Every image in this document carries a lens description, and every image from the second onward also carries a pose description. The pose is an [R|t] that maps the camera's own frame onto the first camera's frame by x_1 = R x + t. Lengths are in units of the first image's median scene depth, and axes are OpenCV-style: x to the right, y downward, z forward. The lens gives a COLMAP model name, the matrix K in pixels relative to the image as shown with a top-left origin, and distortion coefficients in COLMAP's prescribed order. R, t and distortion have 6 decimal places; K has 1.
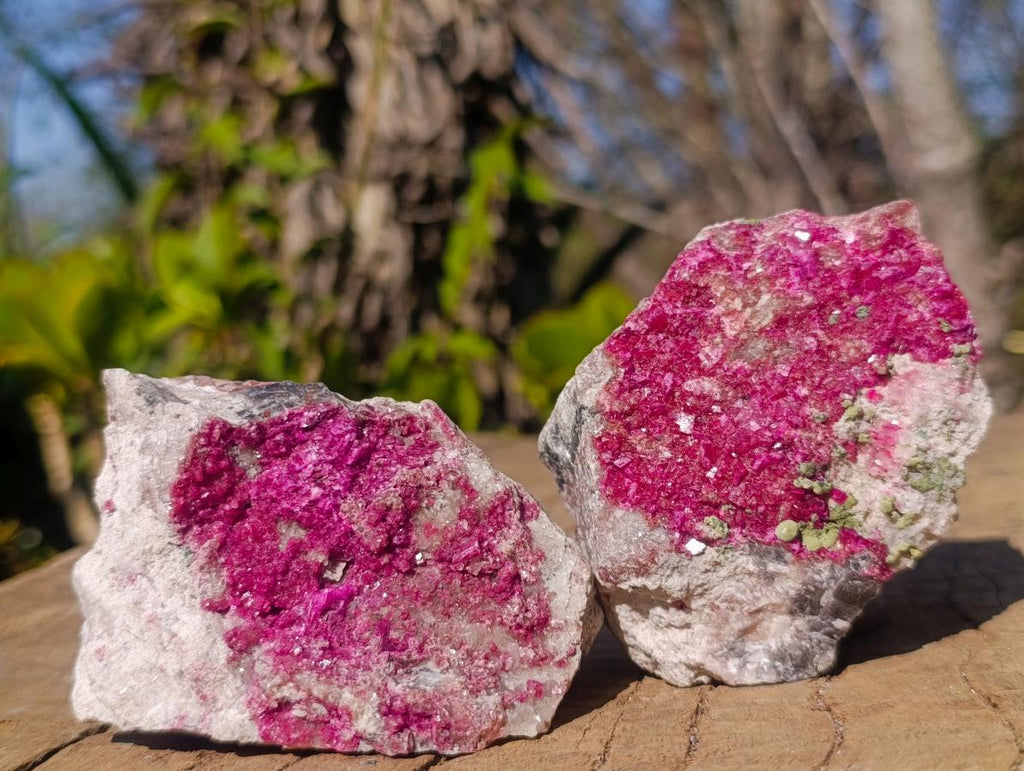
lens RADIAL K [[1370.5, 0, 505.4], [0, 1370.5, 387.5], [0, 0, 1]] dist [0.273380, -1.561929]
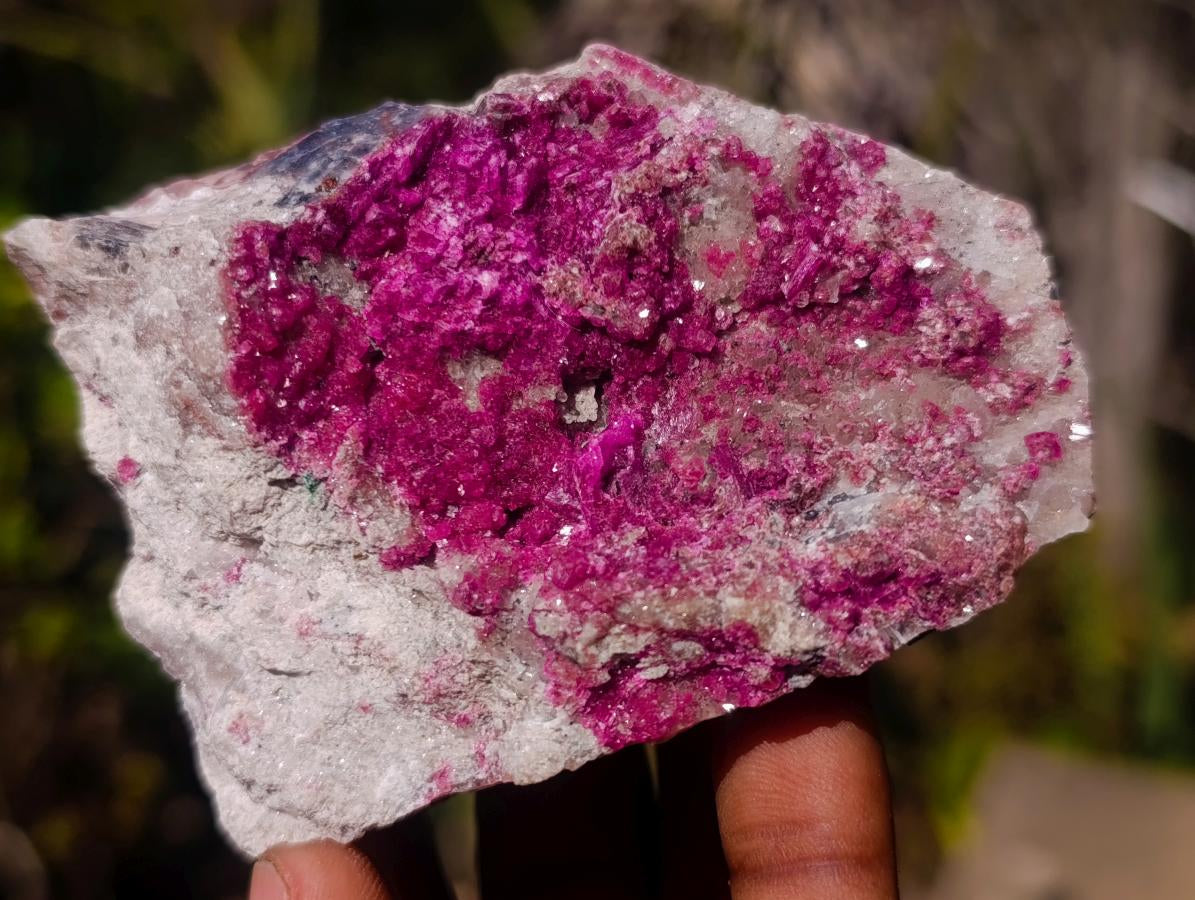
lens RADIAL K [[1785.6, 0, 596.3], [0, 1785.6, 414.1], [0, 0, 1]] dist [0.333281, -2.412987]
pose [[0.913553, -0.406618, 0.009093, -0.127280], [0.401789, 0.905723, 0.135022, 0.047356], [-0.063138, -0.119696, 0.990801, 0.333968]]
